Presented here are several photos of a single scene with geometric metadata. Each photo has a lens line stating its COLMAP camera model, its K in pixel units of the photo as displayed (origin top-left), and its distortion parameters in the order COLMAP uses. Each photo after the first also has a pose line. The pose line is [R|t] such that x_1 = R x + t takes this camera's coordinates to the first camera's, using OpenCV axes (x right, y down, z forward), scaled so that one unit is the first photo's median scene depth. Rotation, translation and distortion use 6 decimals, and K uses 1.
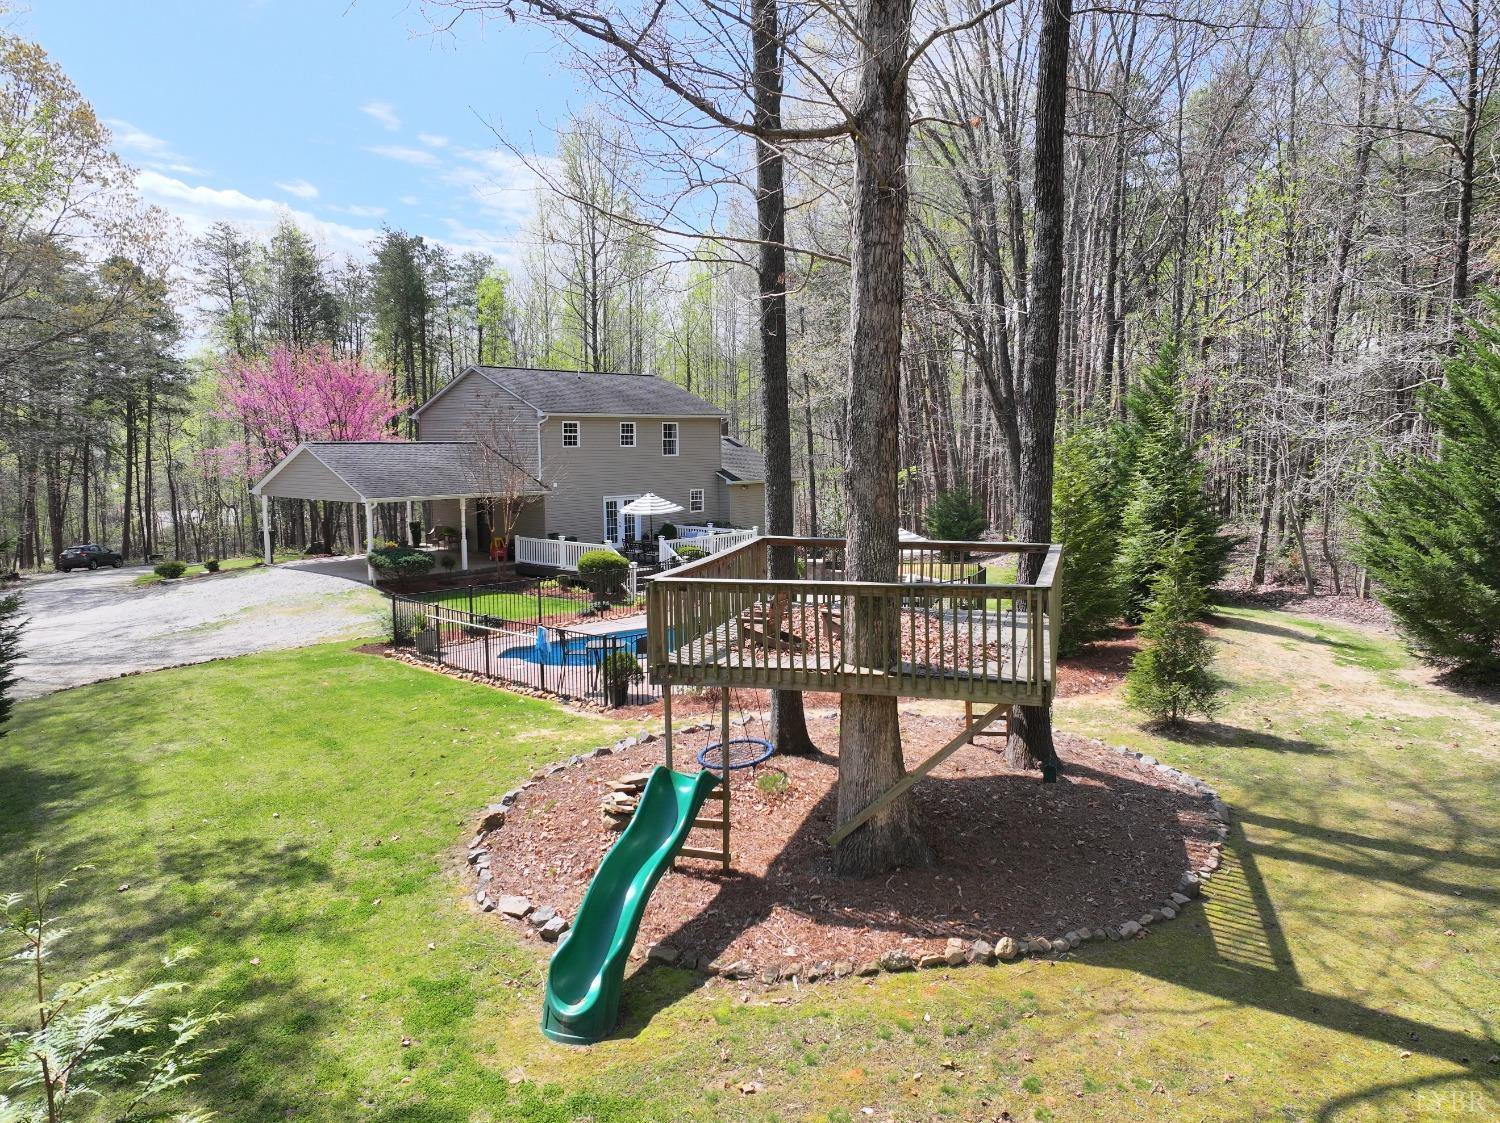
lens RADIAL K [[1061.7, 0, 750.0], [0, 1061.7, 561.5], [0, 0, 1]] dist [0.007408, 0.001008]
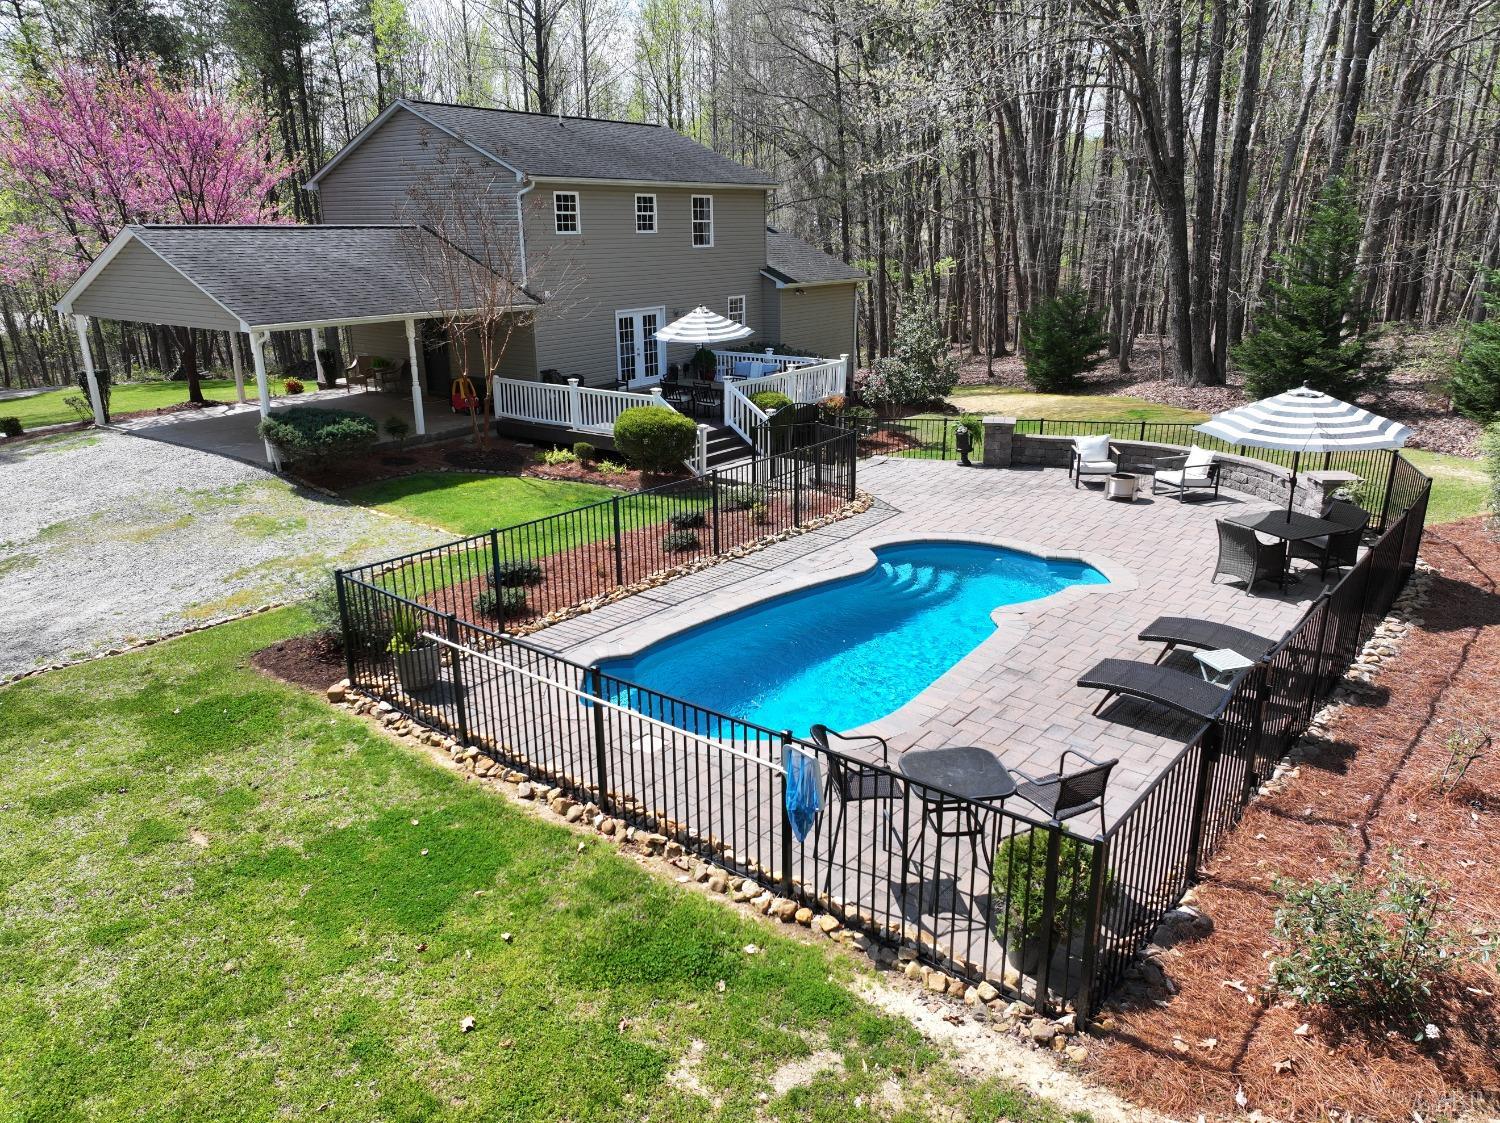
lens RADIAL K [[1061.7, 0, 750.0], [0, 1061.7, 561.5], [0, 0, 1]] dist [0.007408, 0.001008]
pose [[0.996300, -0.026384, 0.081795, -0.121683], [0.010346, 0.981610, 0.190616, -0.035323], [-0.085320, -0.189065, 0.978251, 0.333982]]
